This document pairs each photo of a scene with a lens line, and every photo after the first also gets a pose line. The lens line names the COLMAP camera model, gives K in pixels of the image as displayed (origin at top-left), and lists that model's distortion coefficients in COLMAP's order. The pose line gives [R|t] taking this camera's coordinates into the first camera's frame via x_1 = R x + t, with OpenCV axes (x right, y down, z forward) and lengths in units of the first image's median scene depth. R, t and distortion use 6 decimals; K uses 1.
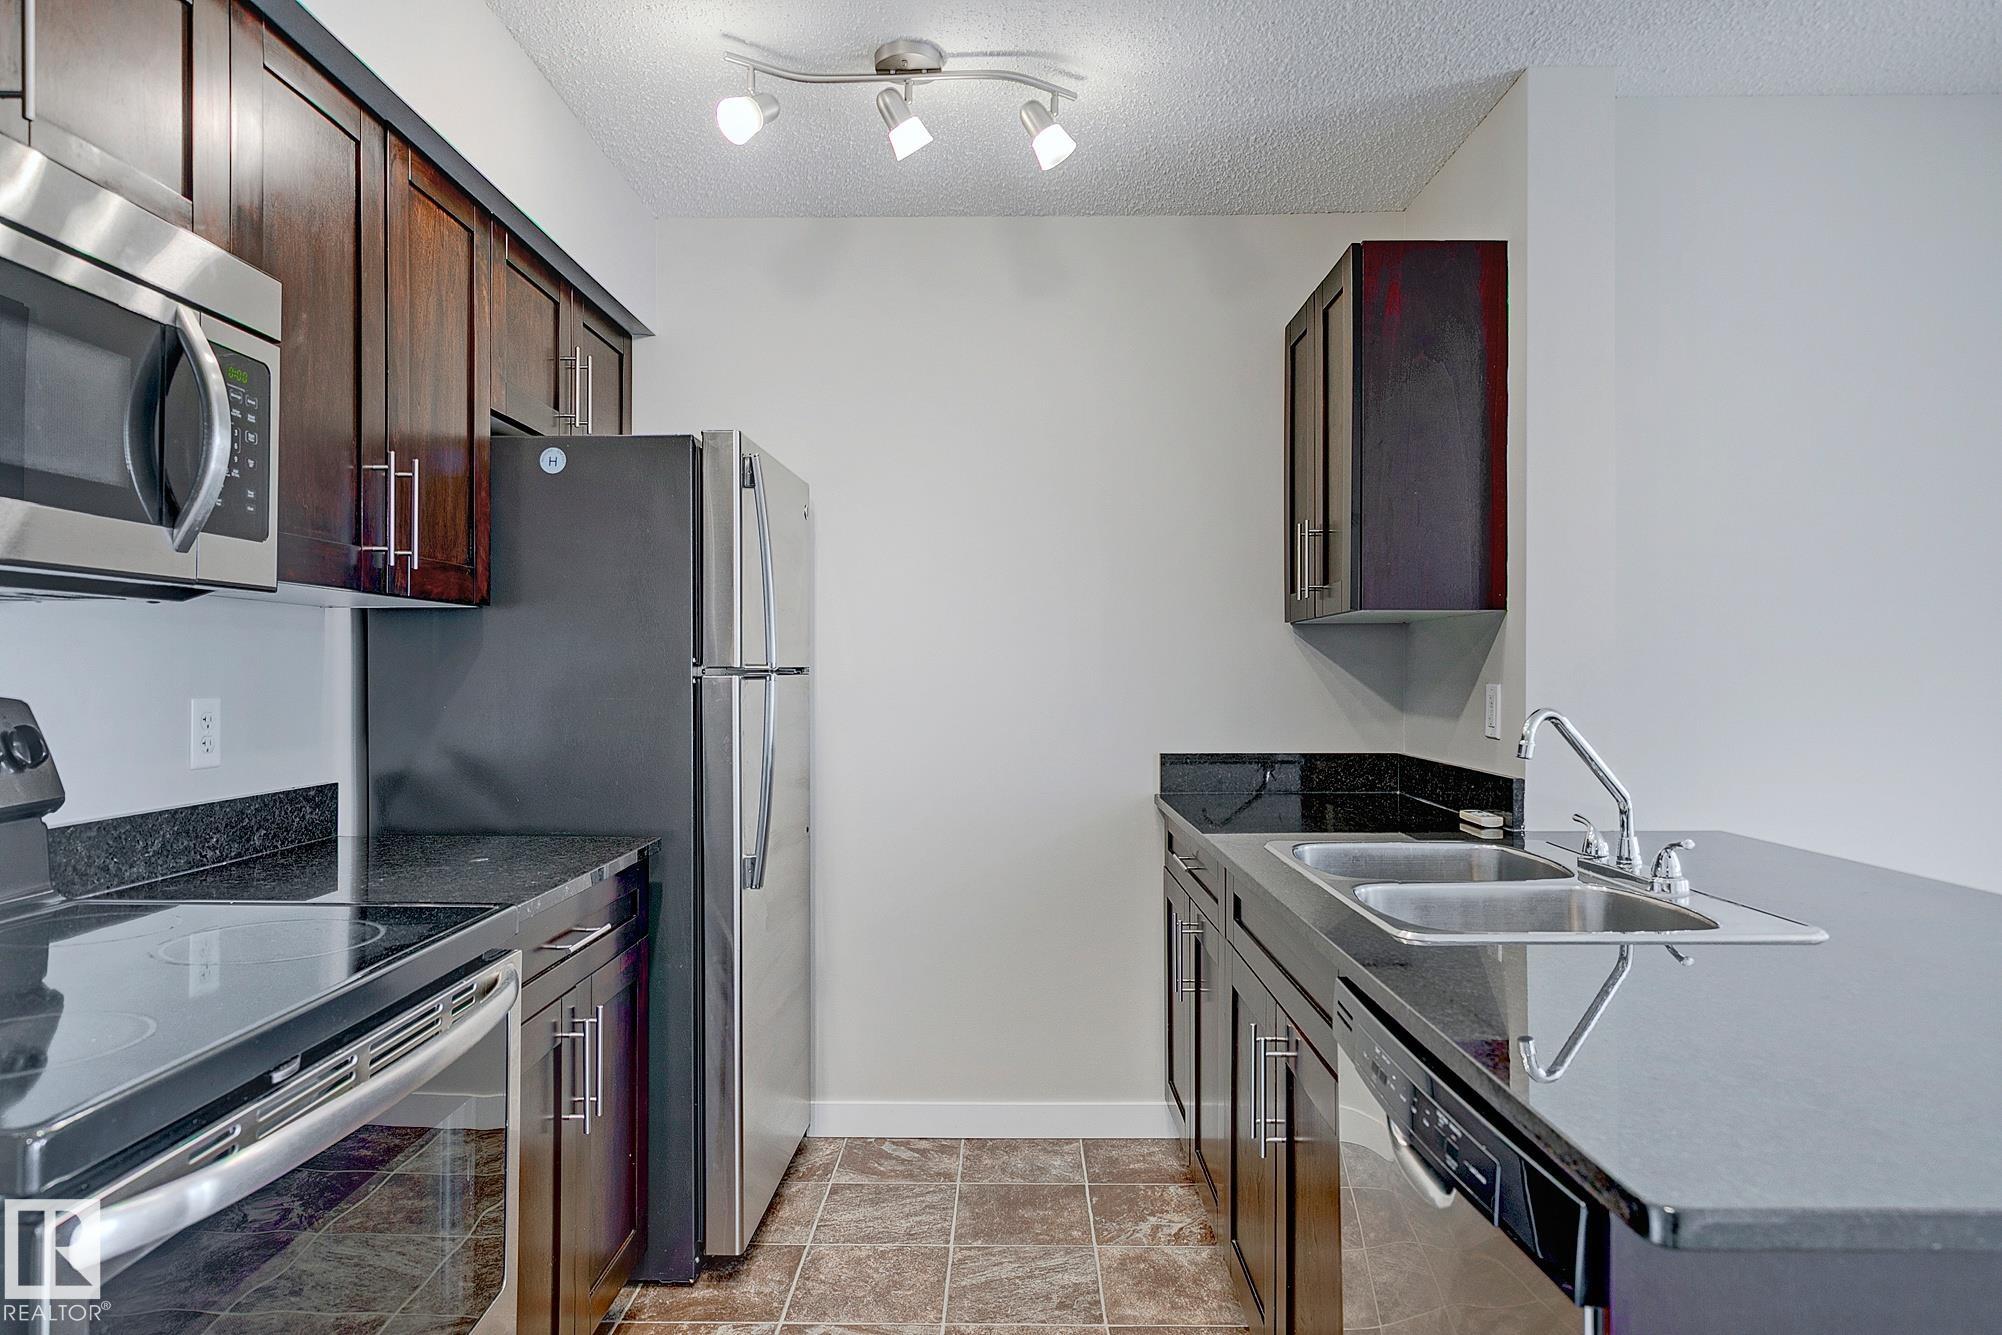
lens RADIAL K [[1189.2, 0, 997.4], [0, 1189.2, 684.8], [0, 0, 1]] dist [-0.008968, -0.003162]
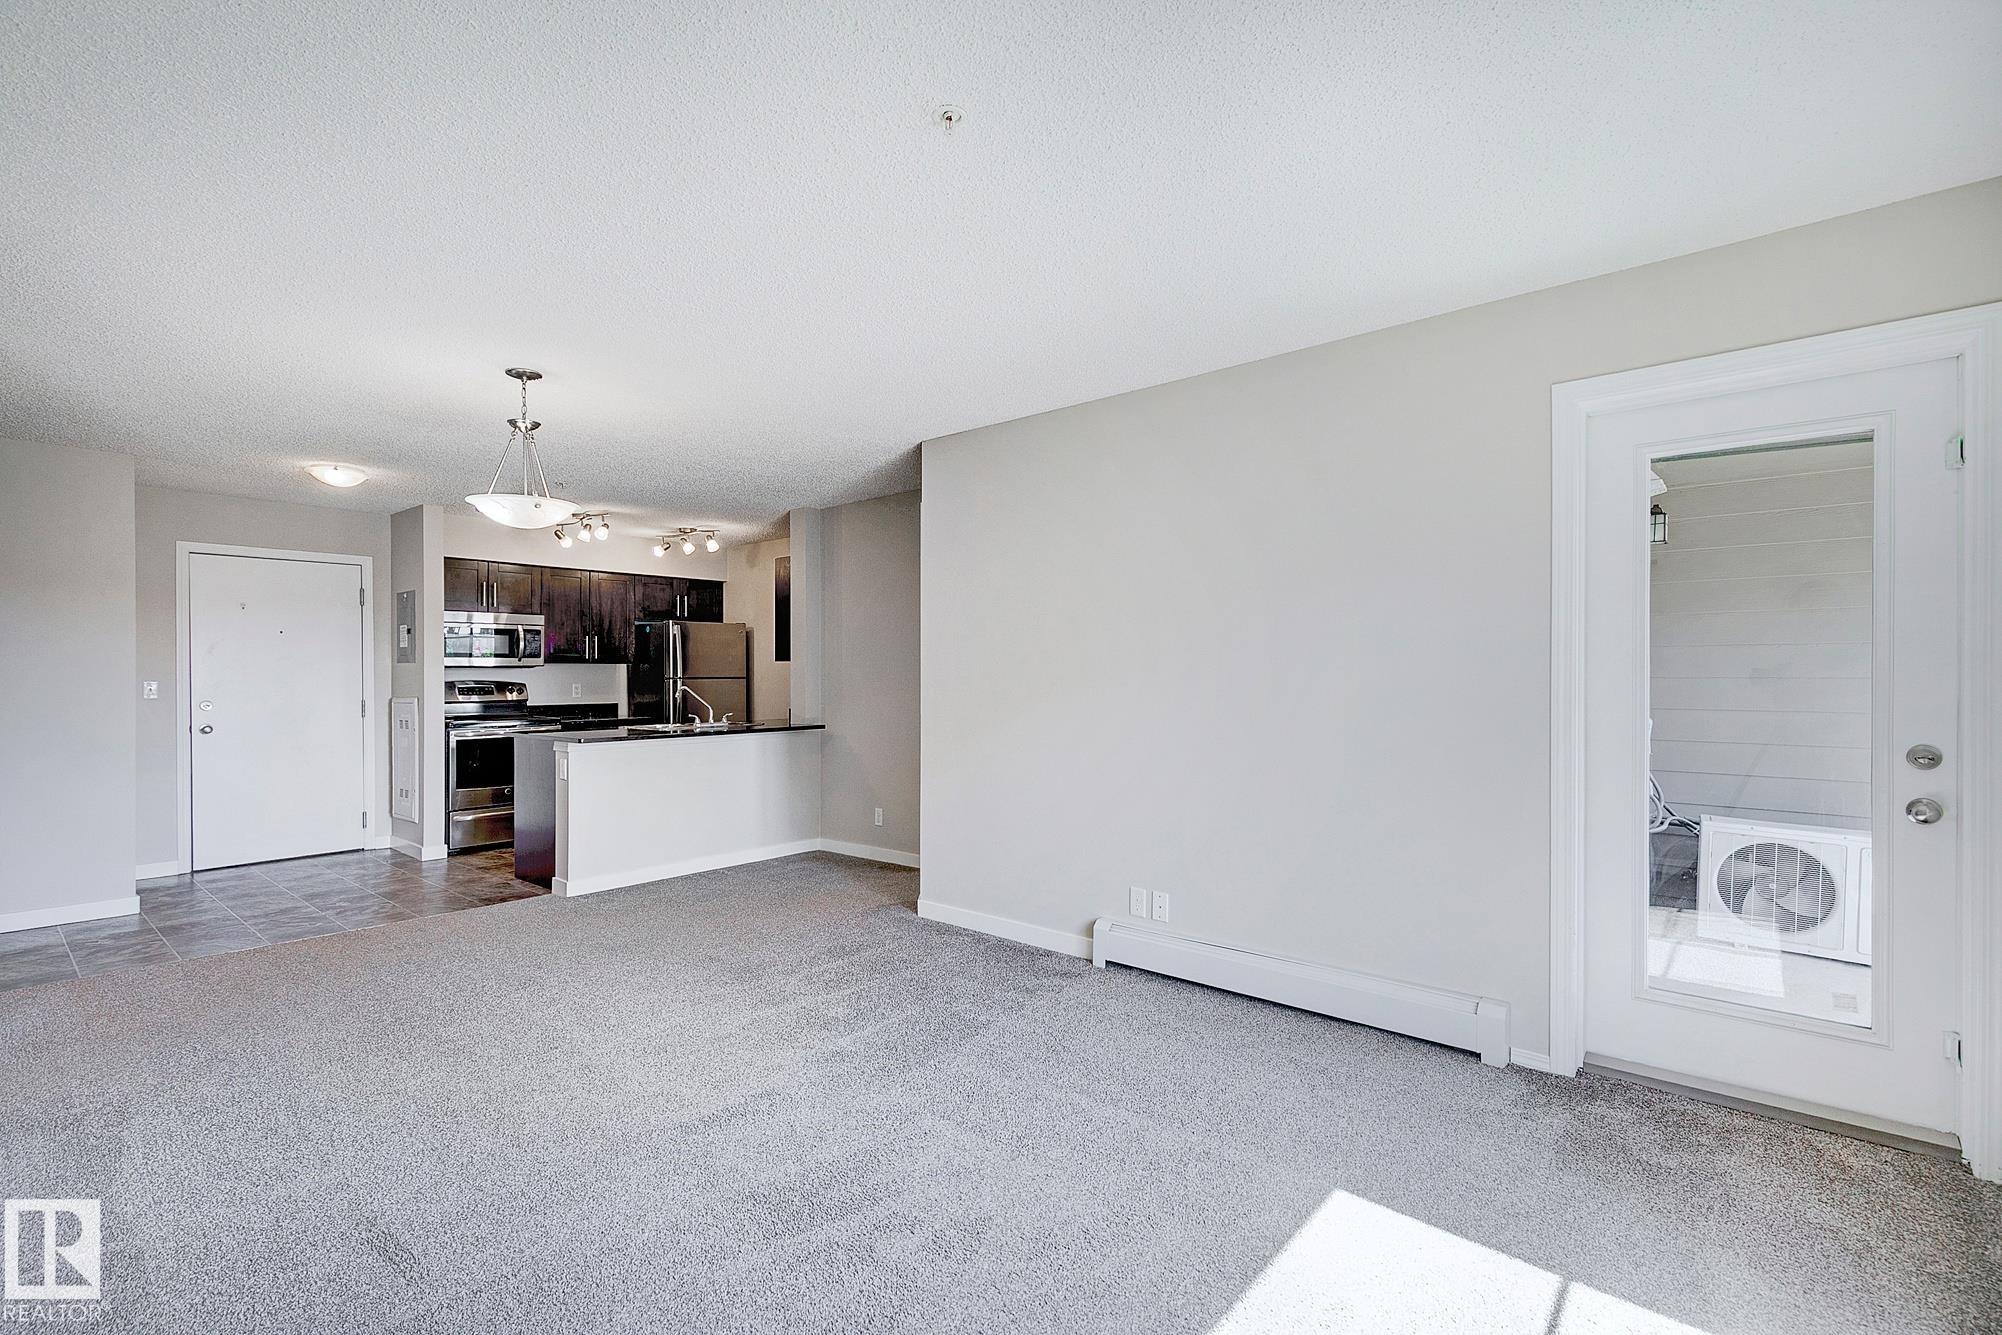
lens RADIAL K [[892.9, 0, 995.0], [0, 892.9, 677.1], [0, 0, 1]] dist [0.007464, -0.001093]
pose [[0.767147, -0.000879, -0.641471, 3.149625], [-0.004610, 0.999966, -0.006883, -0.000847], [0.641455, 0.008237, 0.767116, -0.794738]]
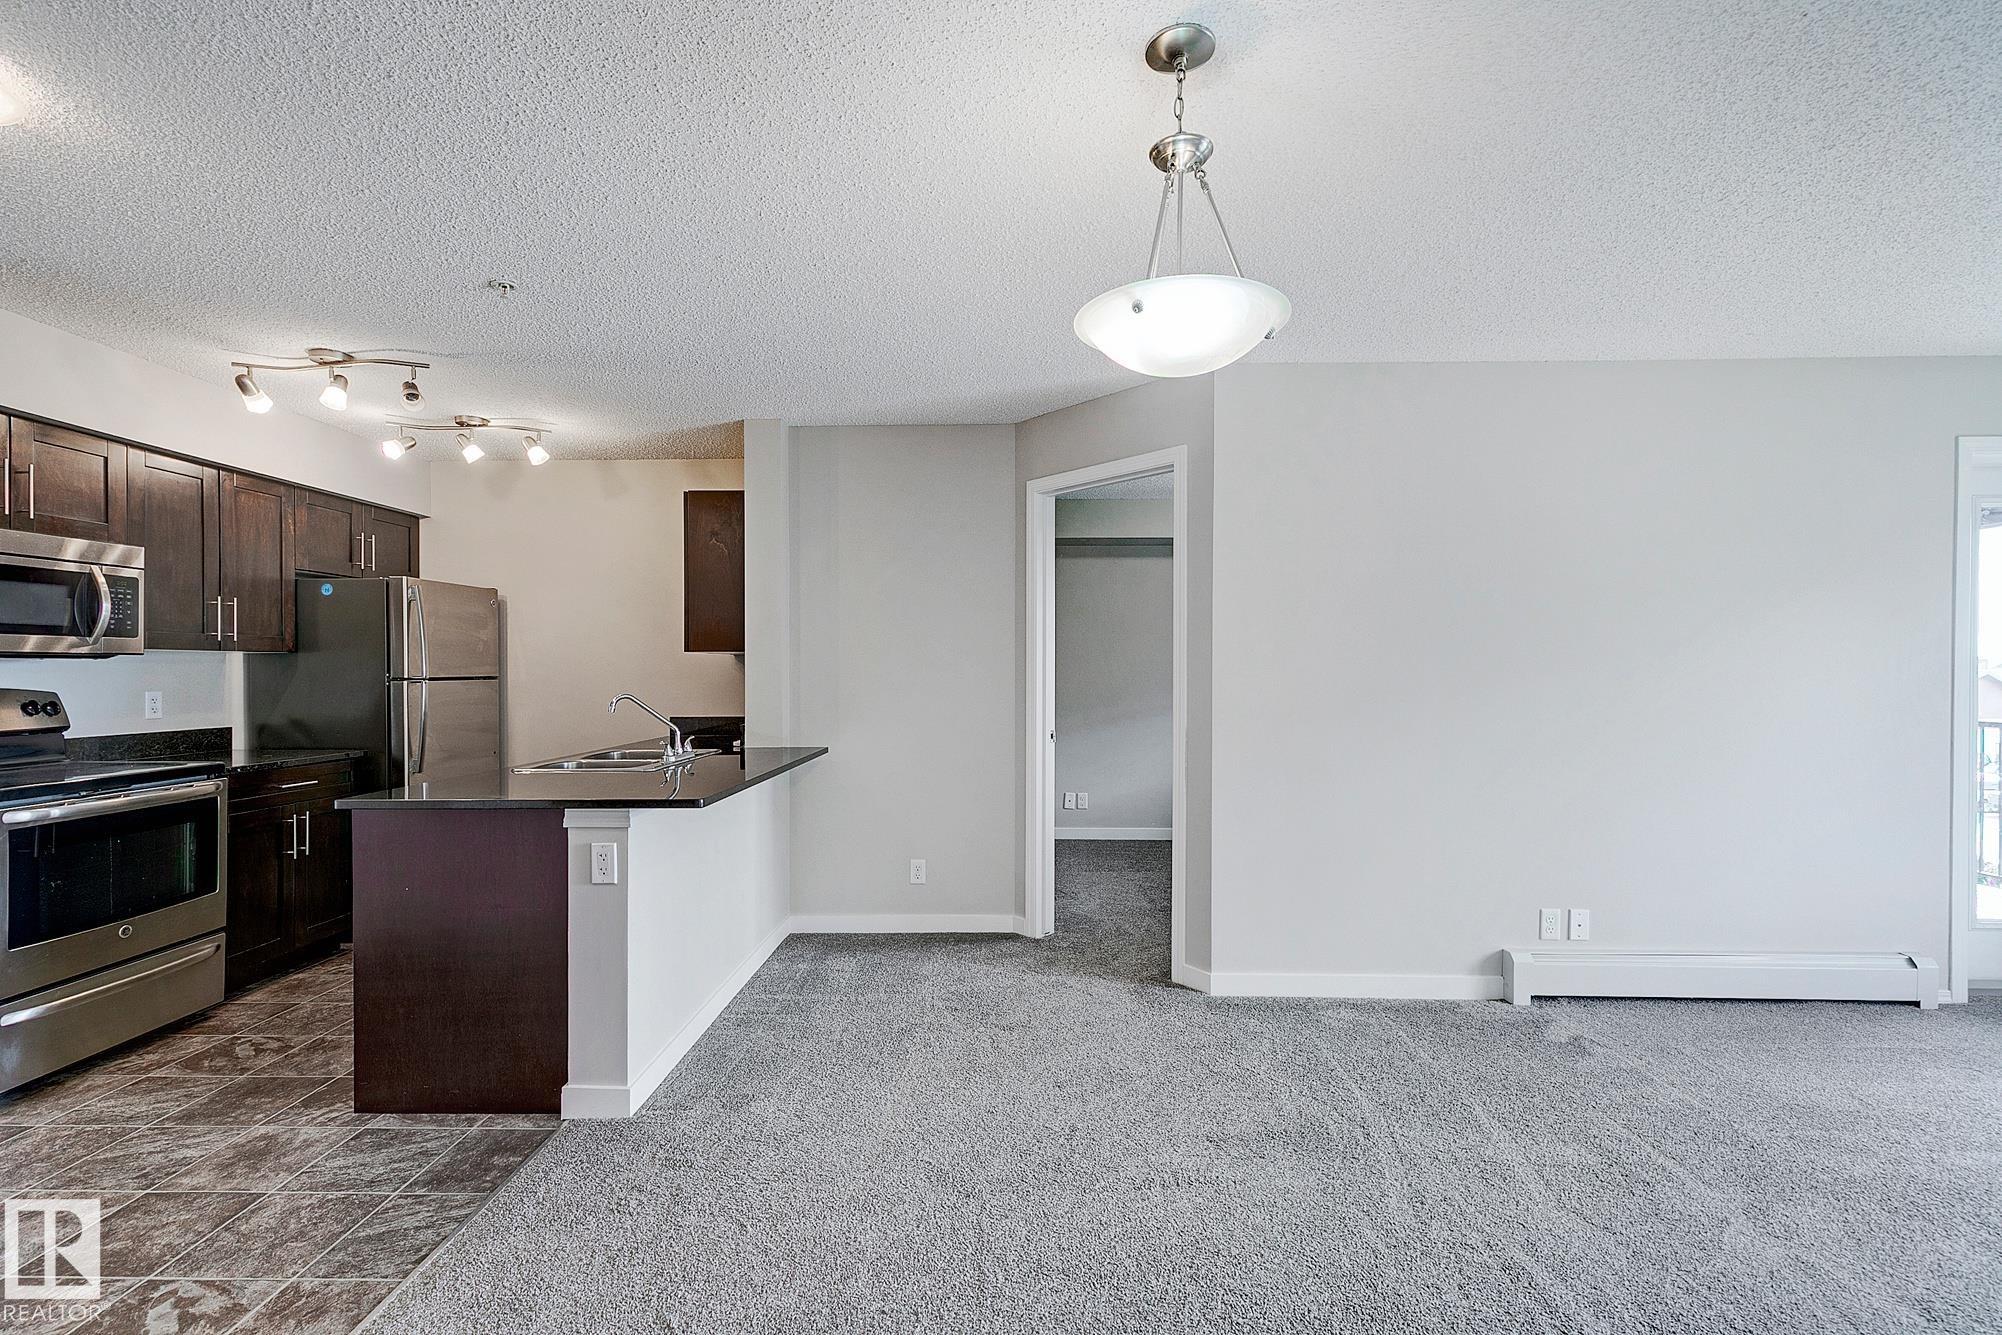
lens RADIAL K [[892.9, 0, 997.6], [0, 892.9, 677.9], [0, 0, 1]] dist [0.007464, -0.001093]
pose [[0.999915, -0.000688, -0.013028, 1.150348], [0.000694, 1.000000, 0.000422, -0.016610], [0.013028, -0.000431, 0.999915, -0.889987]]
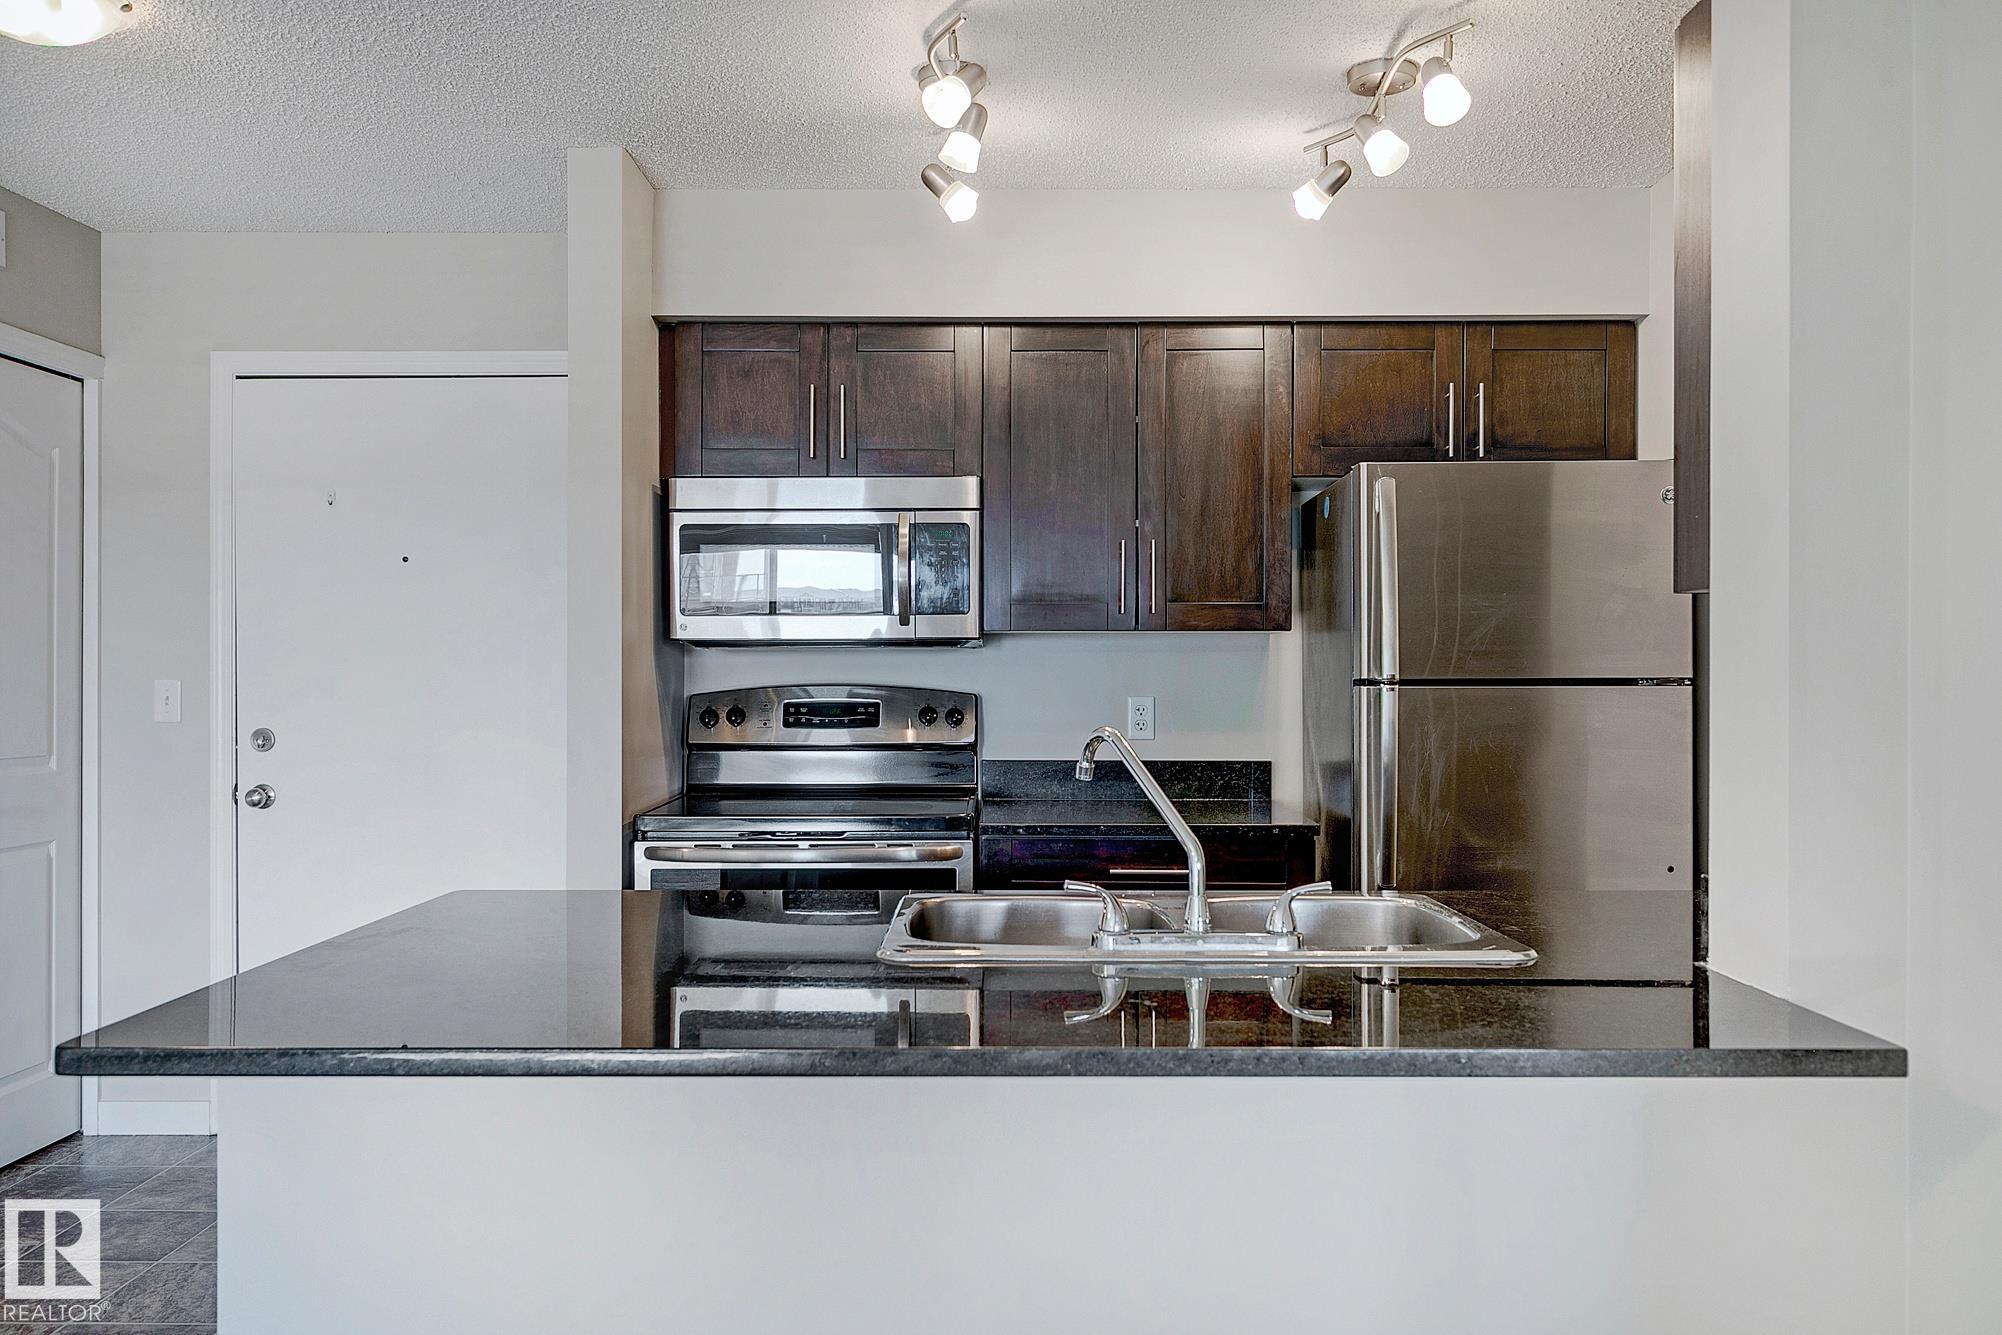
lens RADIAL K [[1552.0, 0, 989.1], [0, 1552.0, 672.8], [0, 0, 1]] dist [0.008066, 0.000151]
pose [[0.011872, 0.002680, -0.999926, 1.436428], [-0.010766, 0.999939, 0.002552, -0.024382], [0.999872, 0.010735, 0.011900, 0.754776]]
